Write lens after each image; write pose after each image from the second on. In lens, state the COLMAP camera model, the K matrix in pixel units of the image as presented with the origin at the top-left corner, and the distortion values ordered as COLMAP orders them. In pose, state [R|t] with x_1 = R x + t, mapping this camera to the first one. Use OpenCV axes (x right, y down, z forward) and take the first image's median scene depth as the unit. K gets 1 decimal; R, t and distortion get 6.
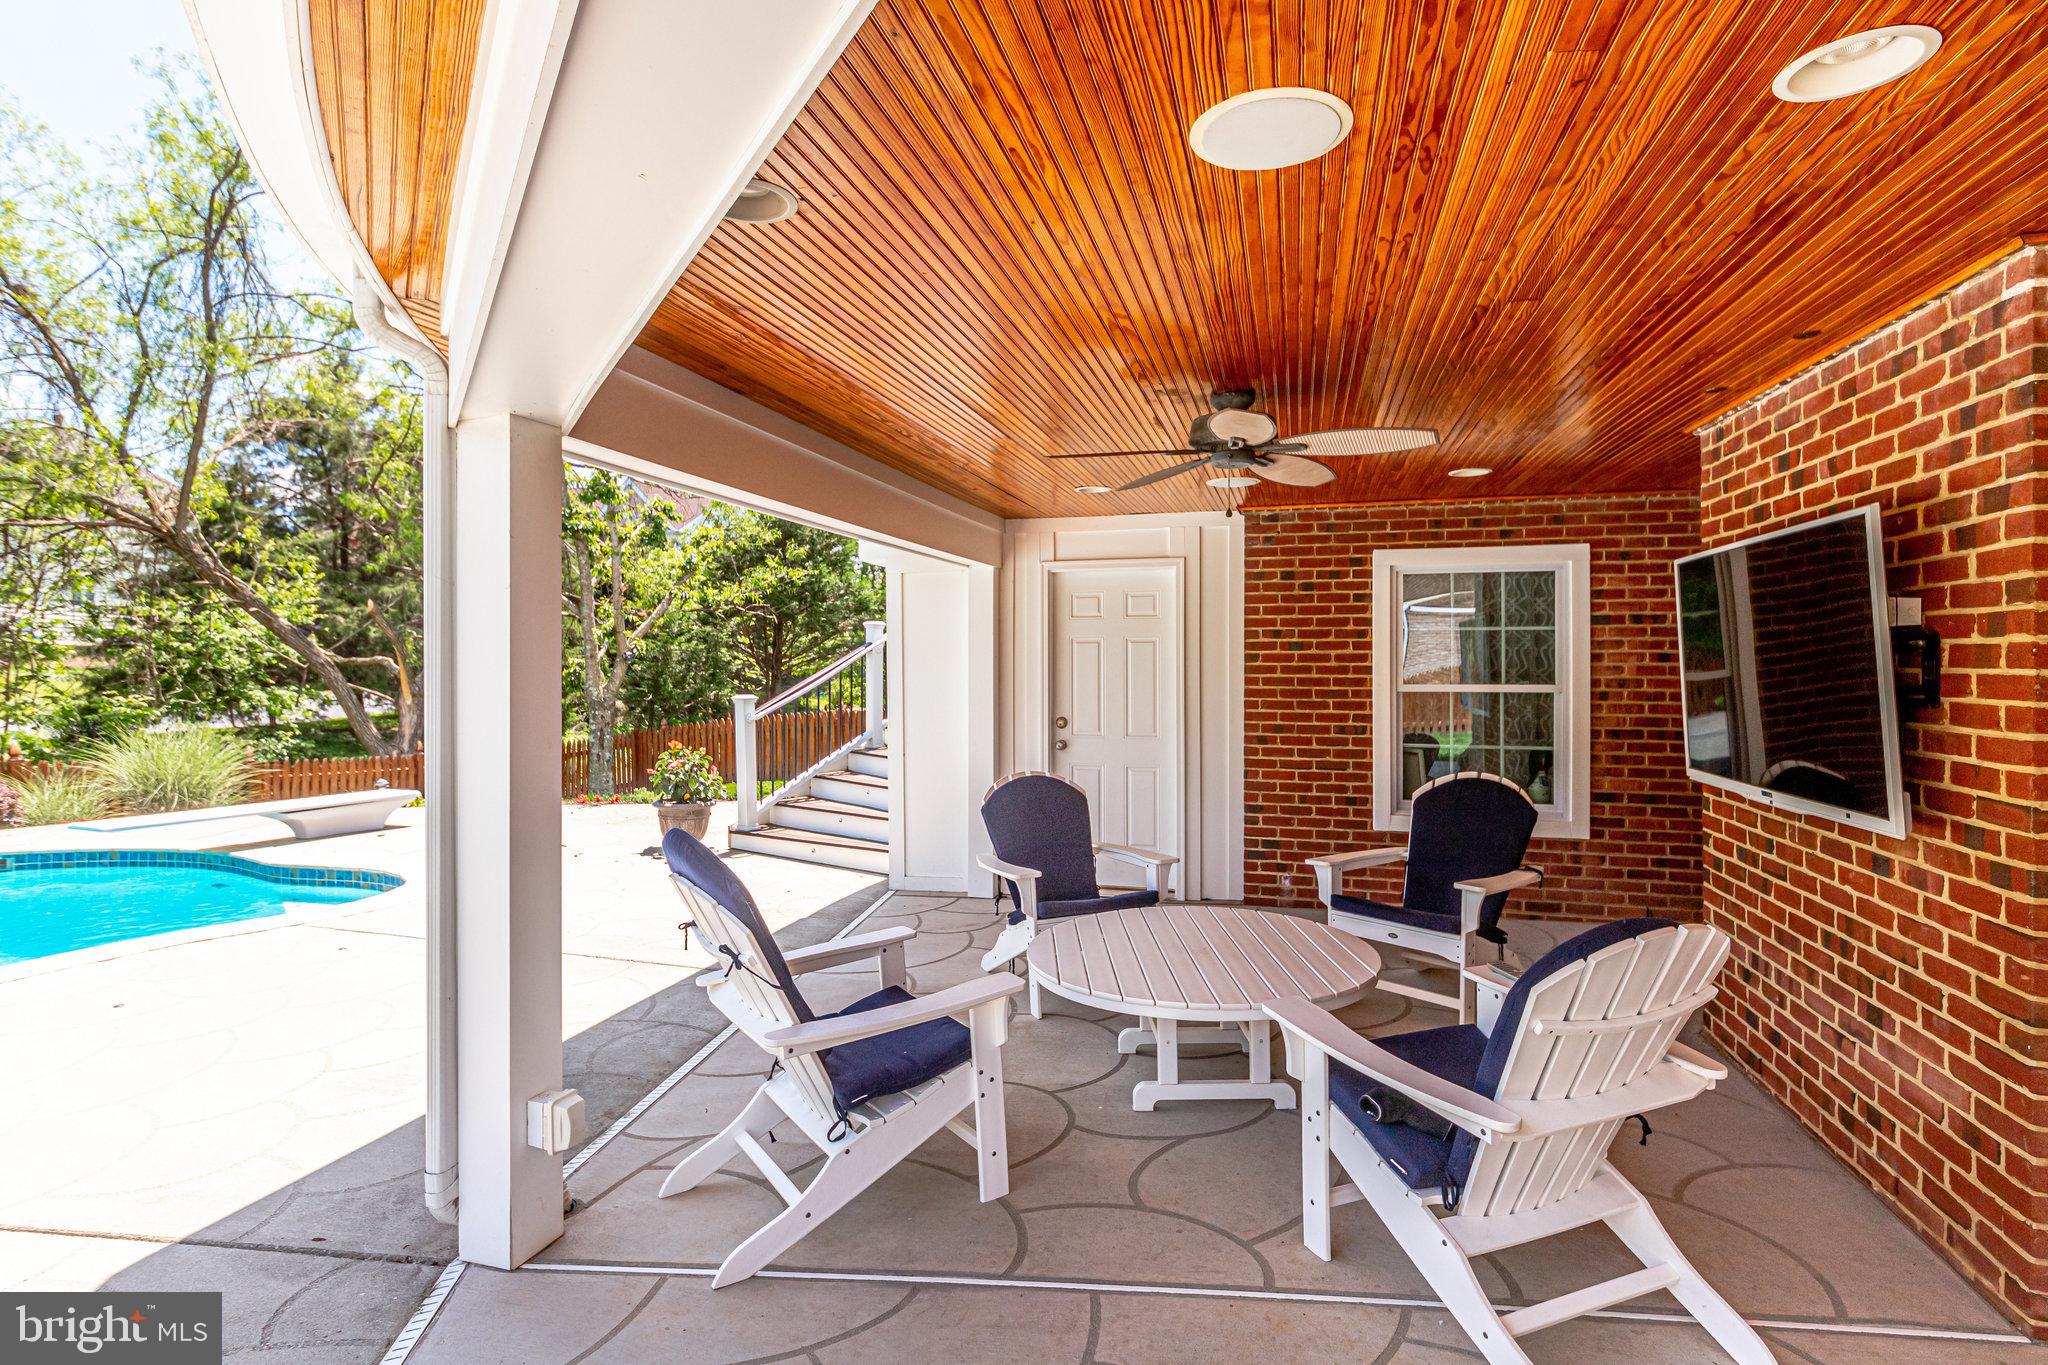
lens RADIAL K [[1027.1, 0, 1017.9], [0, 1027.1, 668.1], [0, 0, 1]] dist [0.003638, 0.000625]
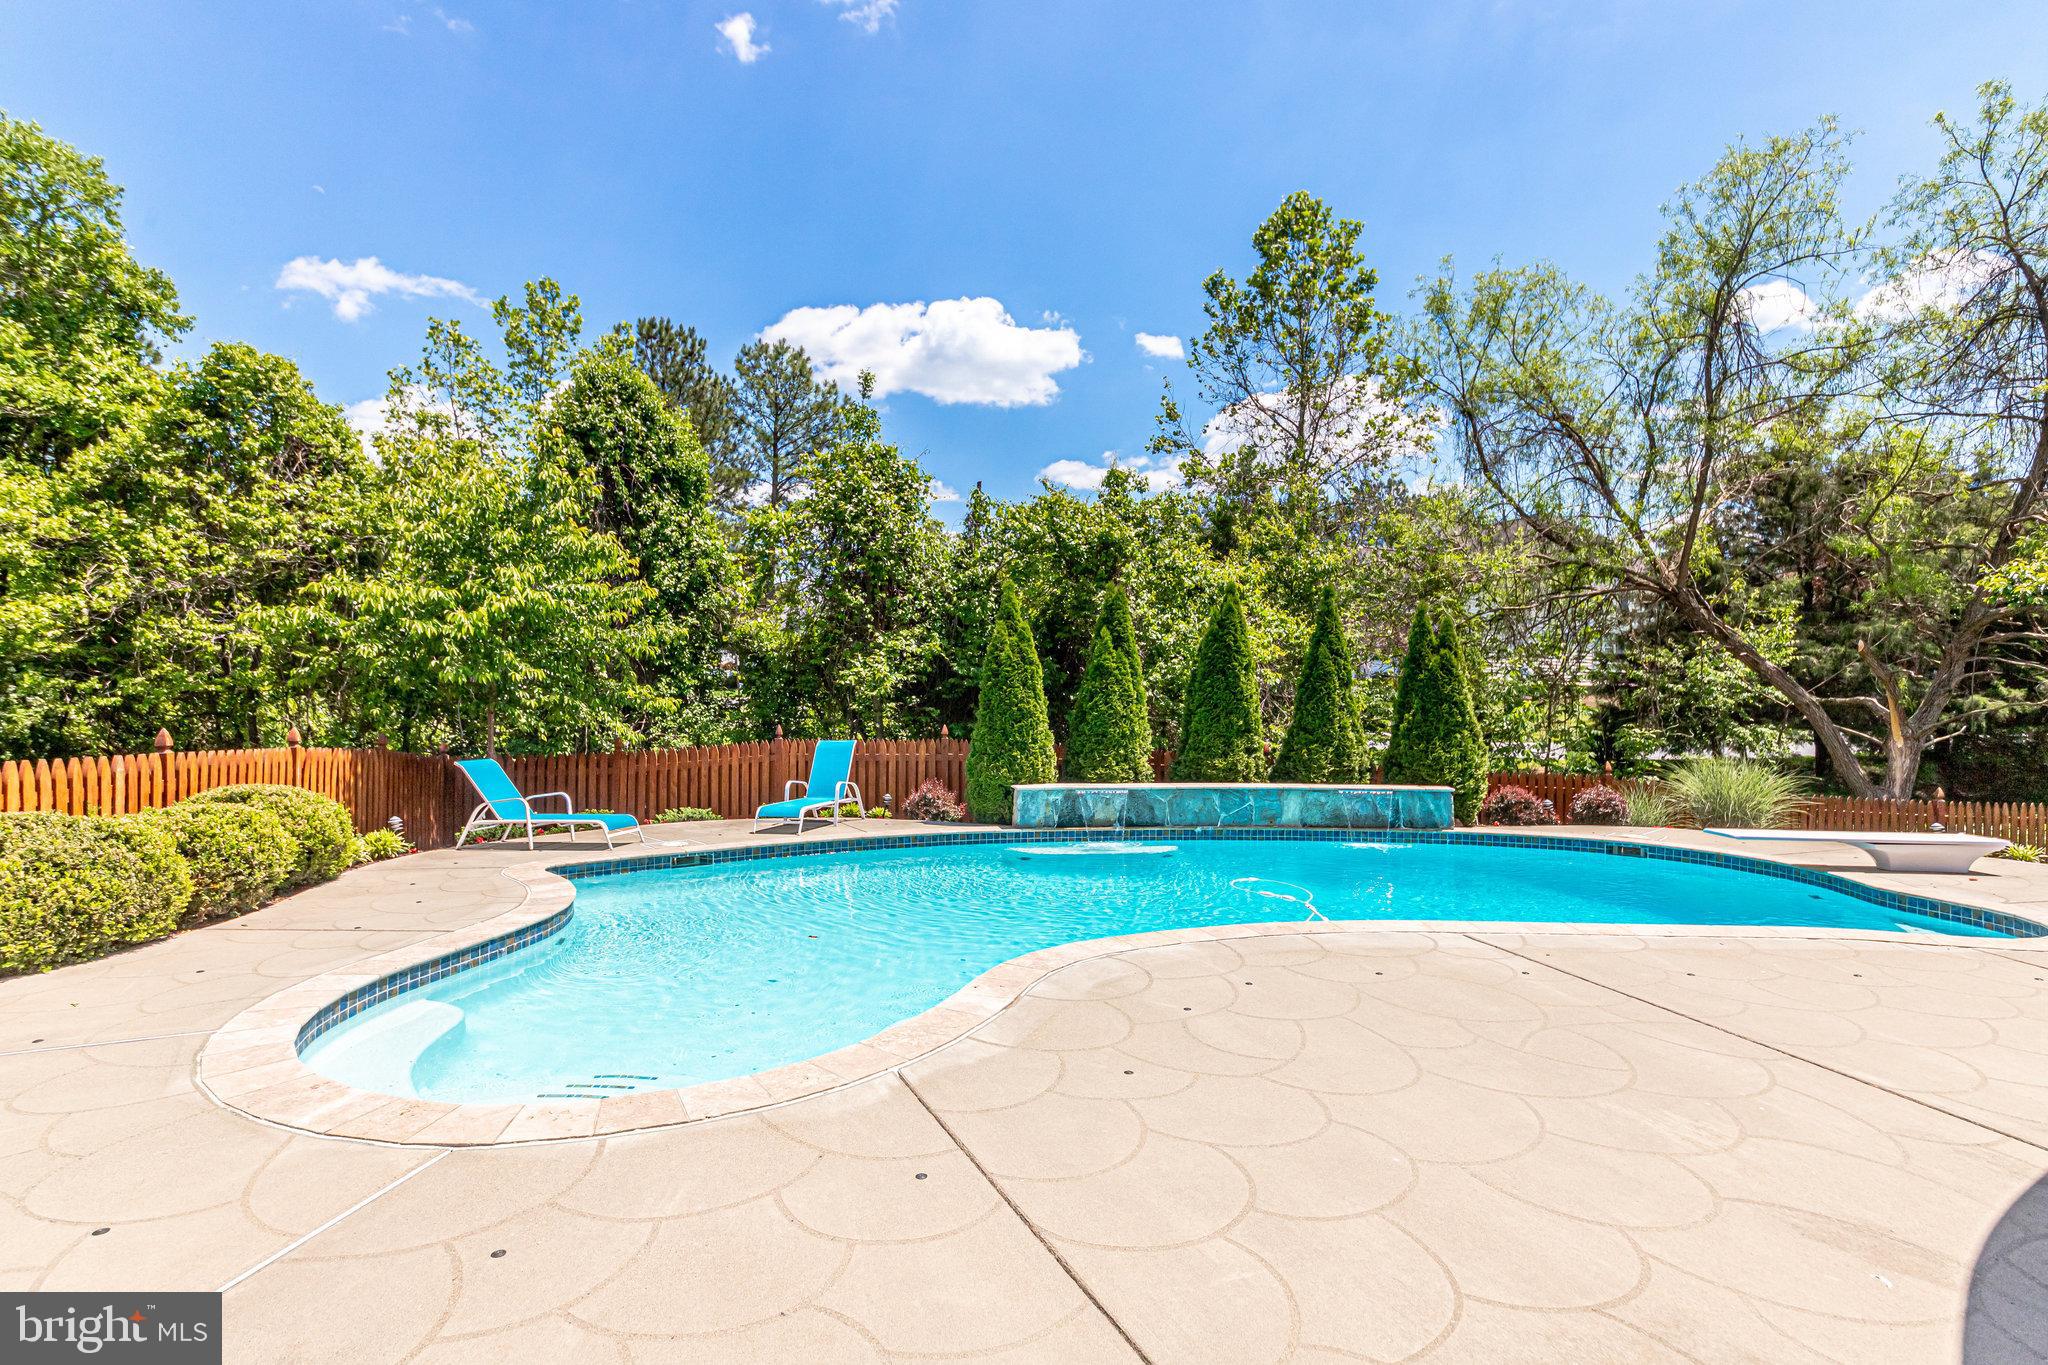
lens RADIAL K [[1008.6, 0, 1024.0], [0, 1008.6, 682.5], [0, 0, 1]] dist [0.000596, 0.000826]
pose [[0.363974, -0.007313, -0.931380, -0.038287], [-0.013317, 0.999826, -0.013055, -0.004134], [0.931314, 0.017154, 0.363814, -0.225167]]
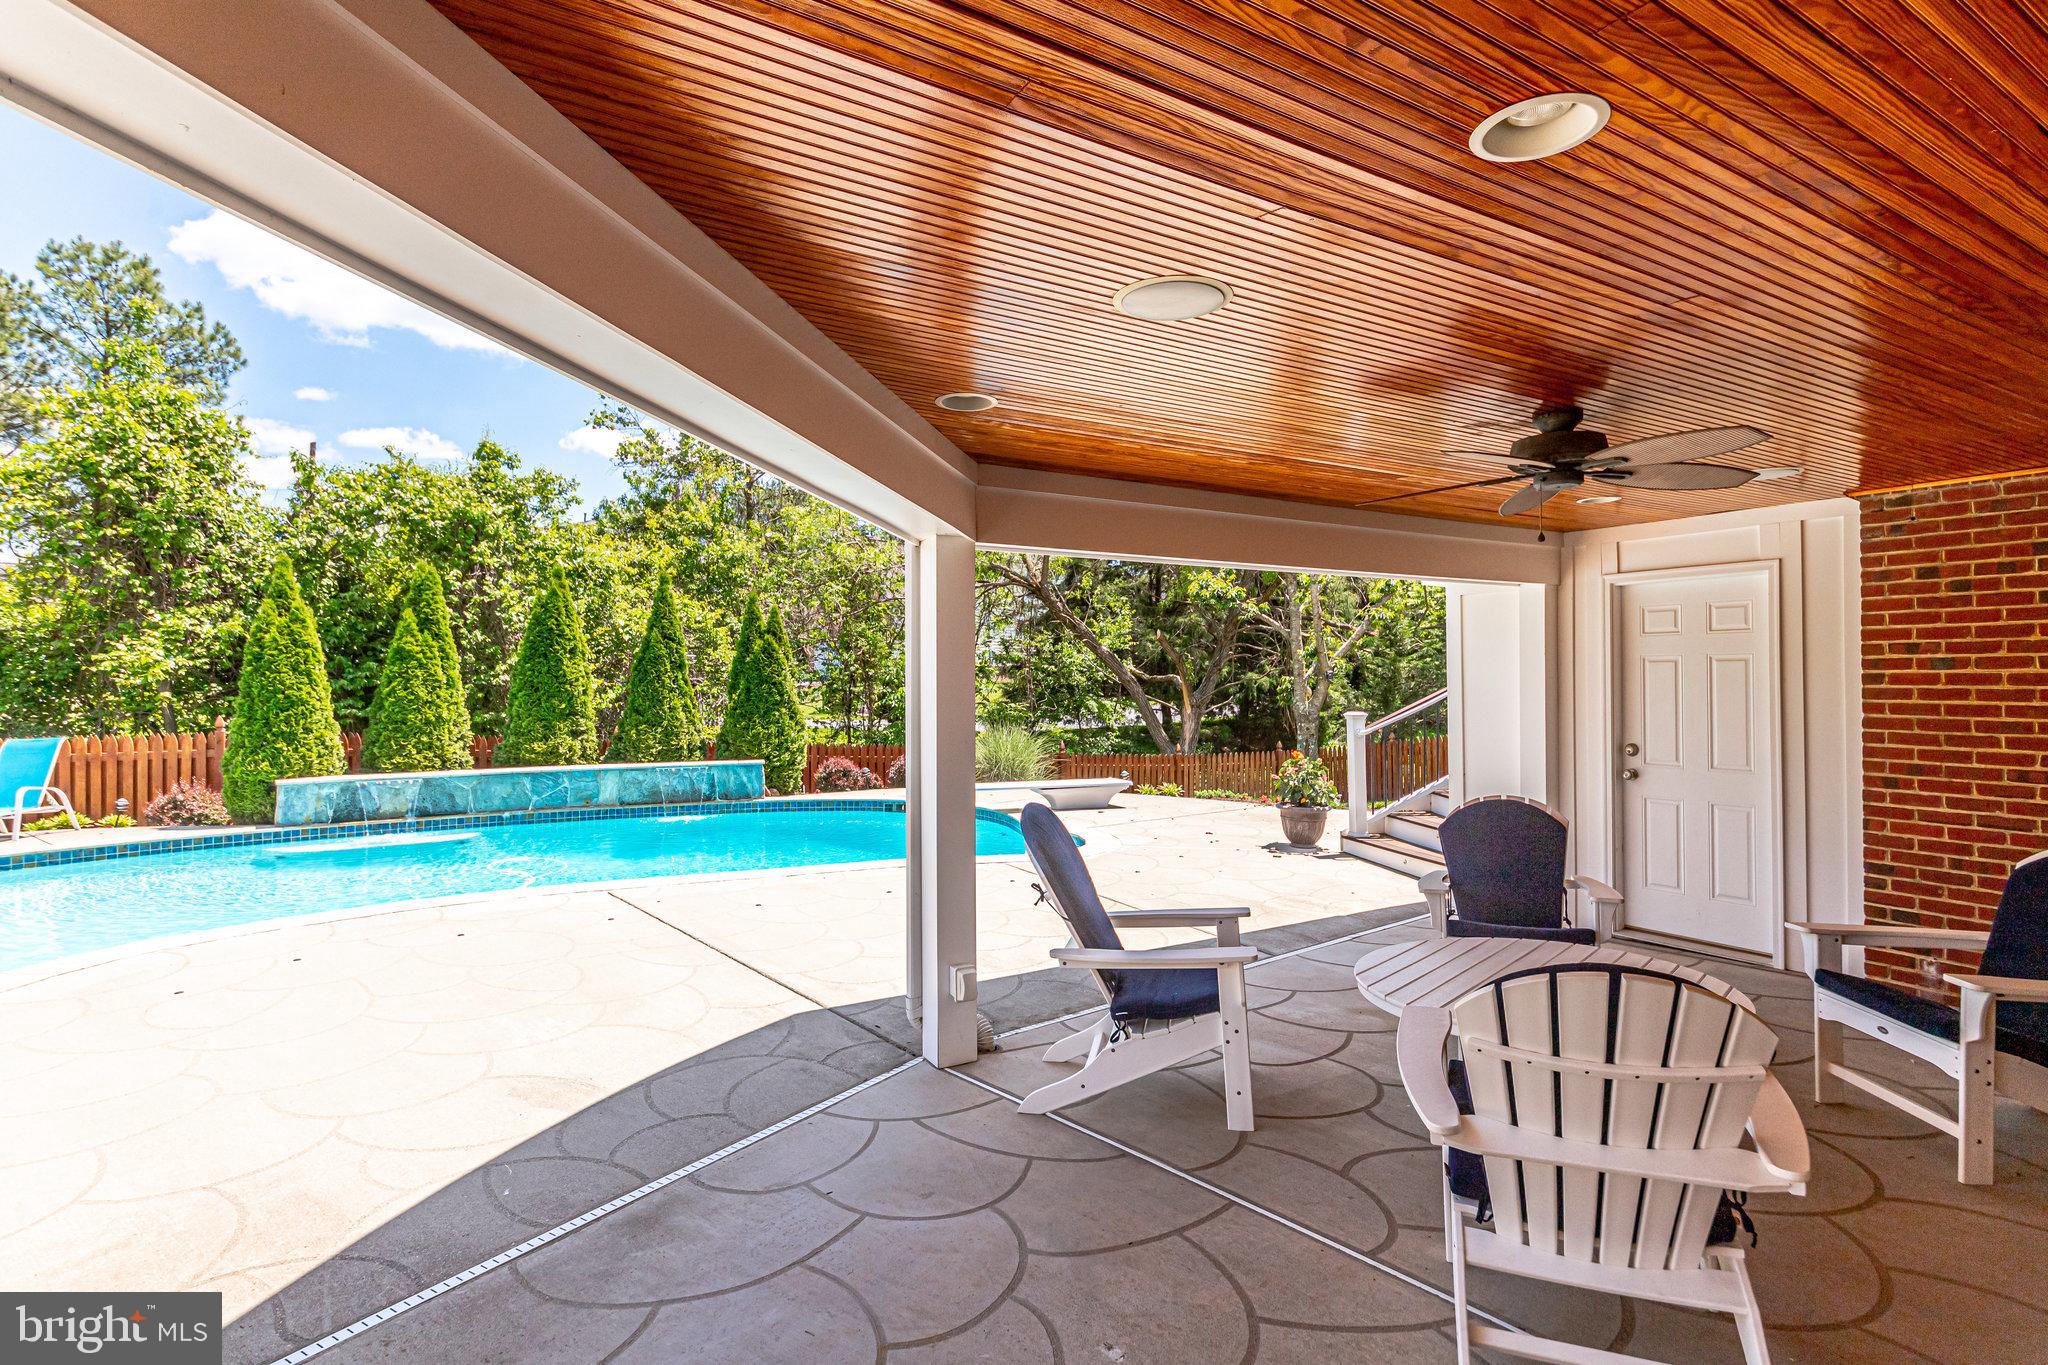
lens RADIAL K [[1008.3, 0, 1022.9], [0, 1008.3, 670.3], [0, 0, 1]] dist [0.000476, 0.001541]
pose [[0.726840, -0.007145, -0.686770, 0.206197], [-0.001182, 0.999931, -0.011654, -0.004818], [0.686806, 0.009283, 0.726781, -0.016583]]
